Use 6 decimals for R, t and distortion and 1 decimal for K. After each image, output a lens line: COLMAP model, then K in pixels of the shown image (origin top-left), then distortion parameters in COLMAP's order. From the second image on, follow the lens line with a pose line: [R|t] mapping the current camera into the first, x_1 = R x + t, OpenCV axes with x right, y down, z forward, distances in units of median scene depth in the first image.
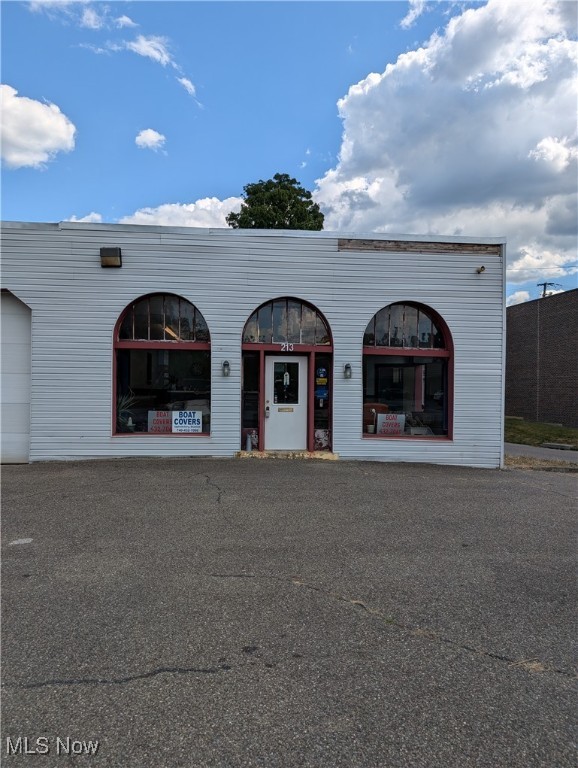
lens RADIAL K [[552.9, 0, 289.0], [0, 552.9, 384.0], [0, 0, 1]] dist [0.009729, -0.004607]
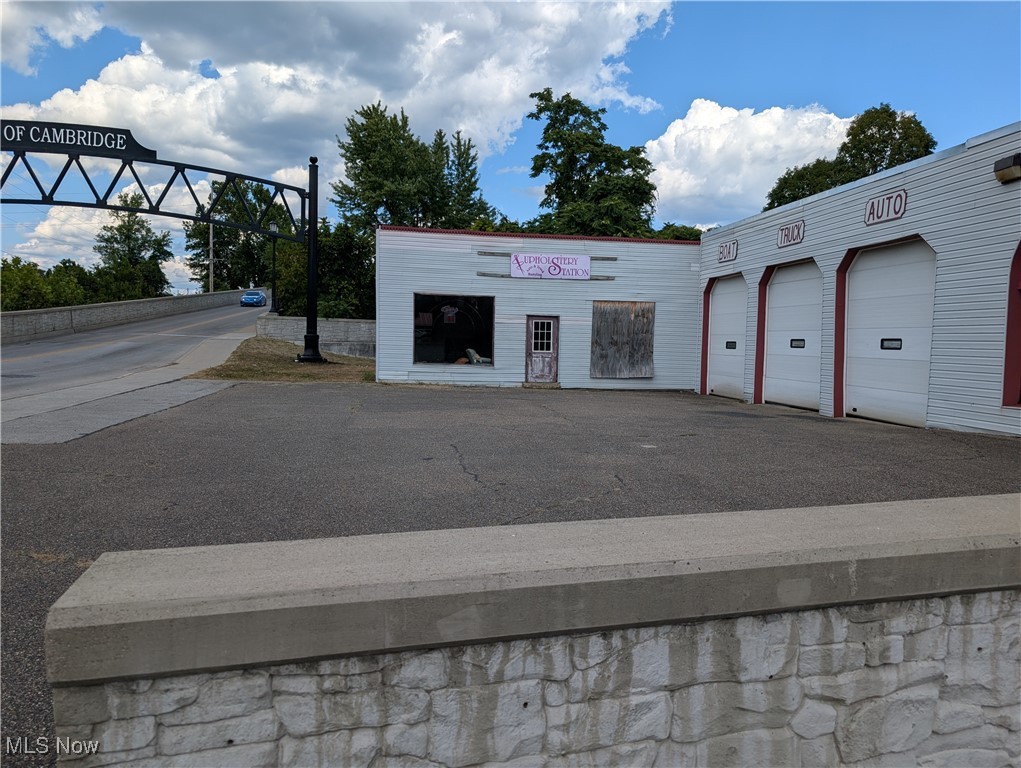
lens RADIAL K [[730.9, 0, 524.2], [0, 730.9, 396.5], [0, 0, 1]] dist [0.004226, -0.004240]
pose [[0.069332, 0.065037, -0.995471, 0.588936], [-0.009410, 0.997871, 0.064539, 0.020041], [0.997549, 0.004893, 0.069796, 0.252039]]
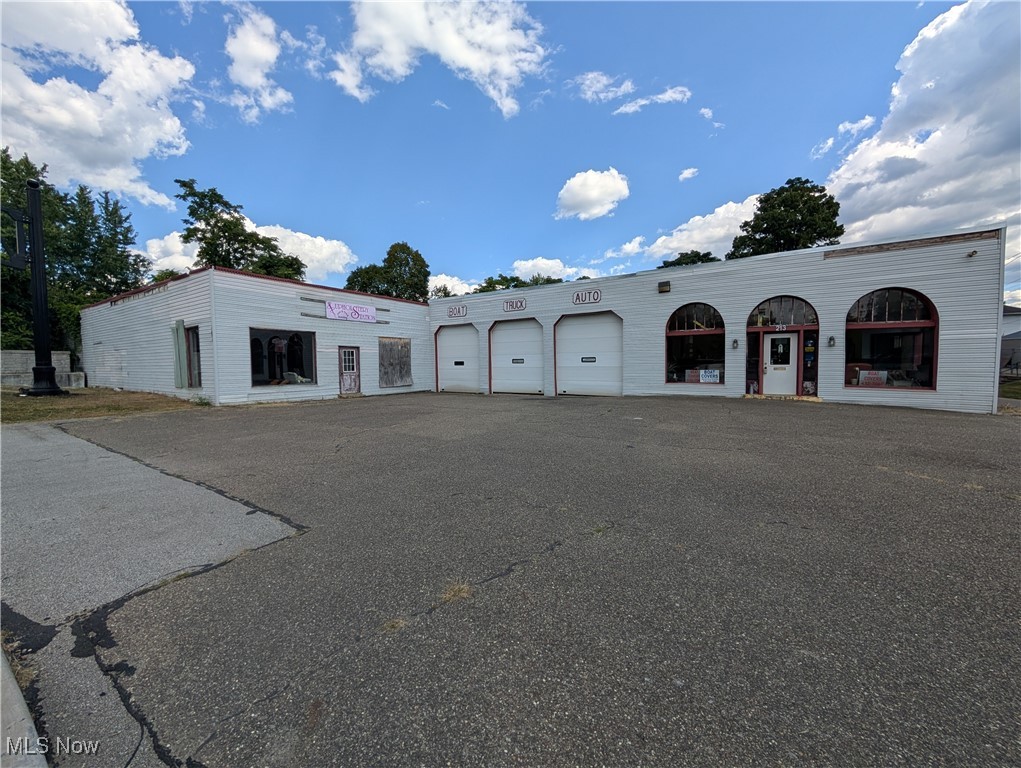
lens RADIAL K [[383.9, 0, 510.5], [0, 383.9, 384.0], [0, 0, 1]] dist [-0.002642, 0.000273]
pose [[0.794463, 0.011855, -0.607197, 0.048430], [0.027704, 0.998061, 0.055735, 0.008697], [0.606681, -0.061101, 0.792594, -0.318240]]
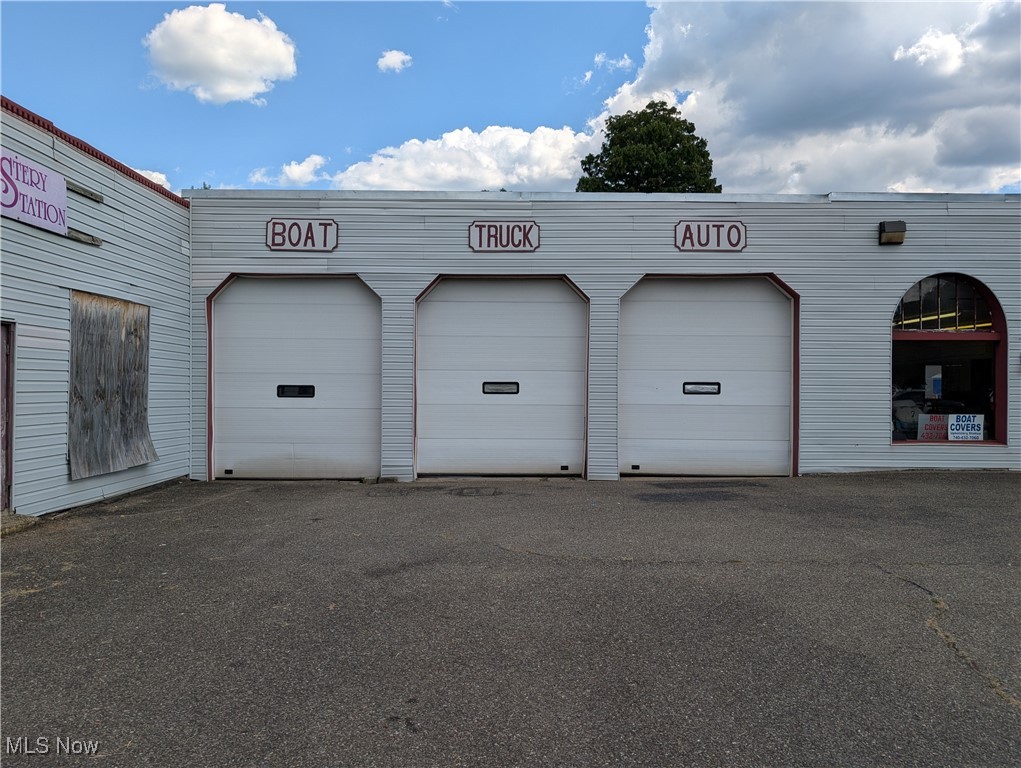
lens RADIAL K [[735.1, 0, 510.5], [0, 735.1, 384.0], [0, 0, 1]] dist [0.009729, -0.004607]
pose [[0.996314, -0.006952, -0.085495, -0.741841], [0.007724, 0.999932, 0.008697, -0.011393], [0.085429, -0.009325, 0.996301, -0.157525]]
